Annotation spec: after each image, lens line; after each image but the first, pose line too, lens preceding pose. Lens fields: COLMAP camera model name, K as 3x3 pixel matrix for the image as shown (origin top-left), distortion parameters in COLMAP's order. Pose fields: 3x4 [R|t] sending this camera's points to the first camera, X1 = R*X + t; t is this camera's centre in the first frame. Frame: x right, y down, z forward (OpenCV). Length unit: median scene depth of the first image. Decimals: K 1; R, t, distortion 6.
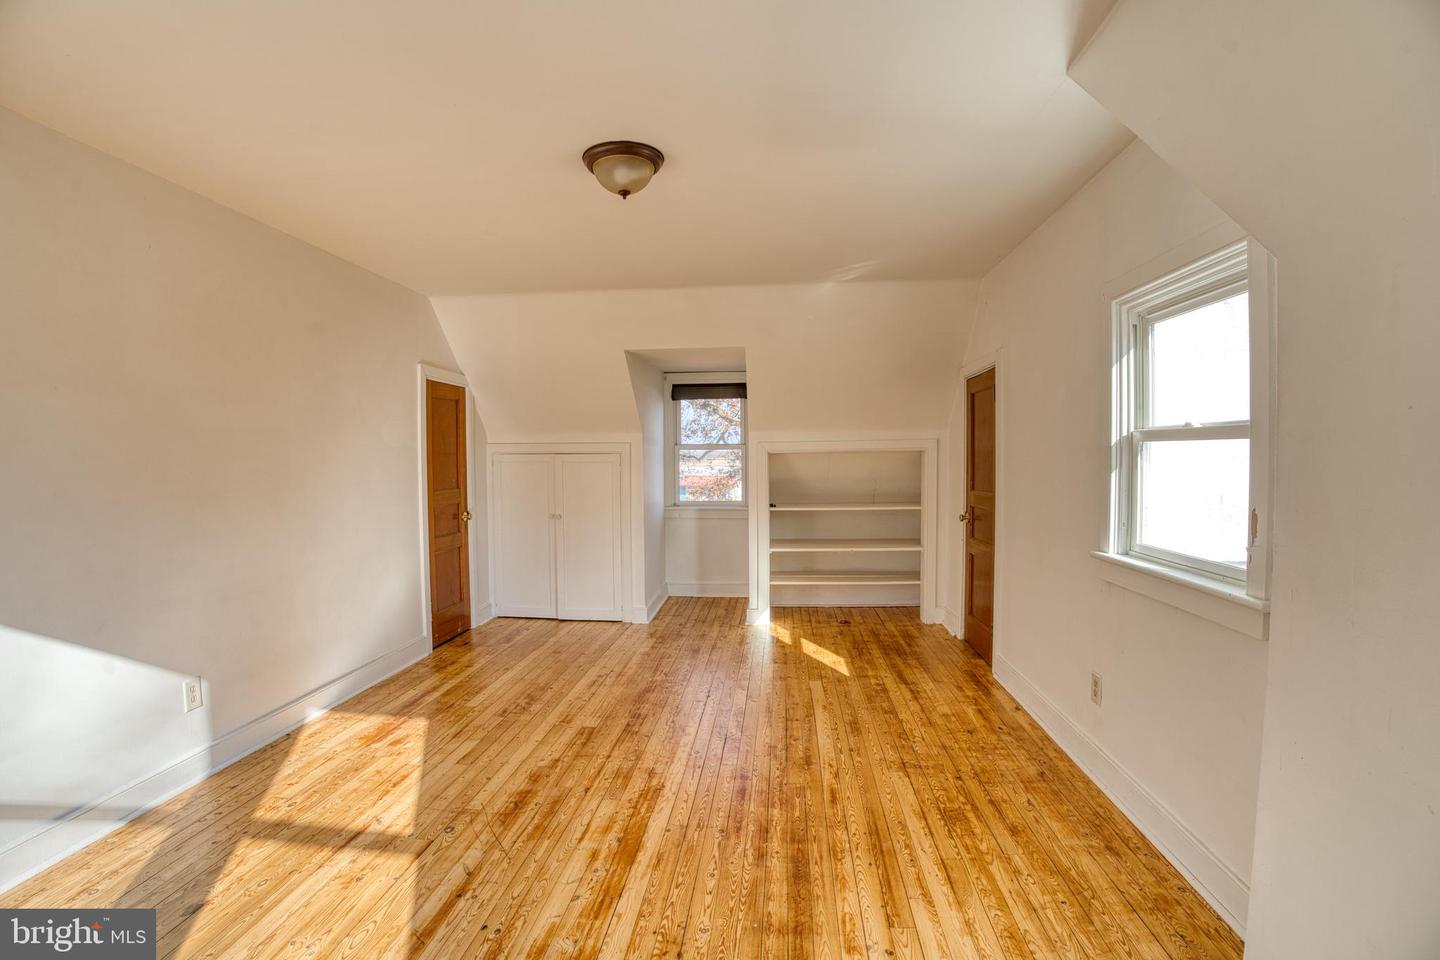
lens RADIAL K [[672.0, 0, 723.7], [0, 672.0, 474.2], [0, 0, 1]] dist [-0.108089, 0.025491]
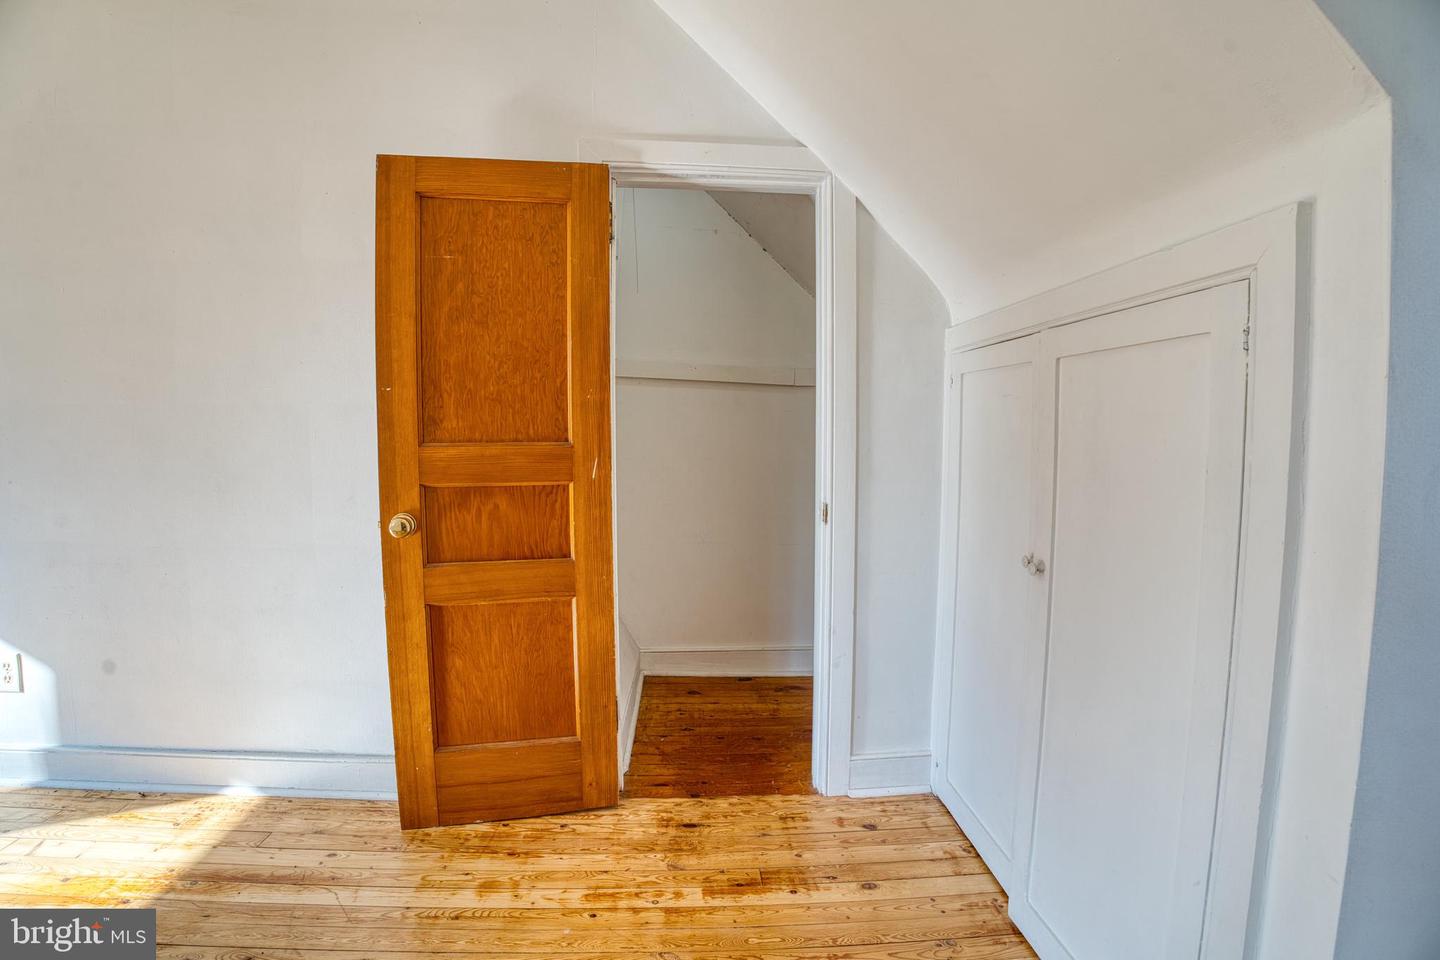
lens RADIAL K [[672.0, 0, 723.7], [0, 672.0, 474.2], [0, 0, 1]] dist [-0.108089, 0.025491]
pose [[0.139259, 0.078264, -0.987158, -0.020445], [-0.034242, 0.996656, 0.074186, 0.020817], [0.989664, 0.023472, 0.141473, 1.471111]]
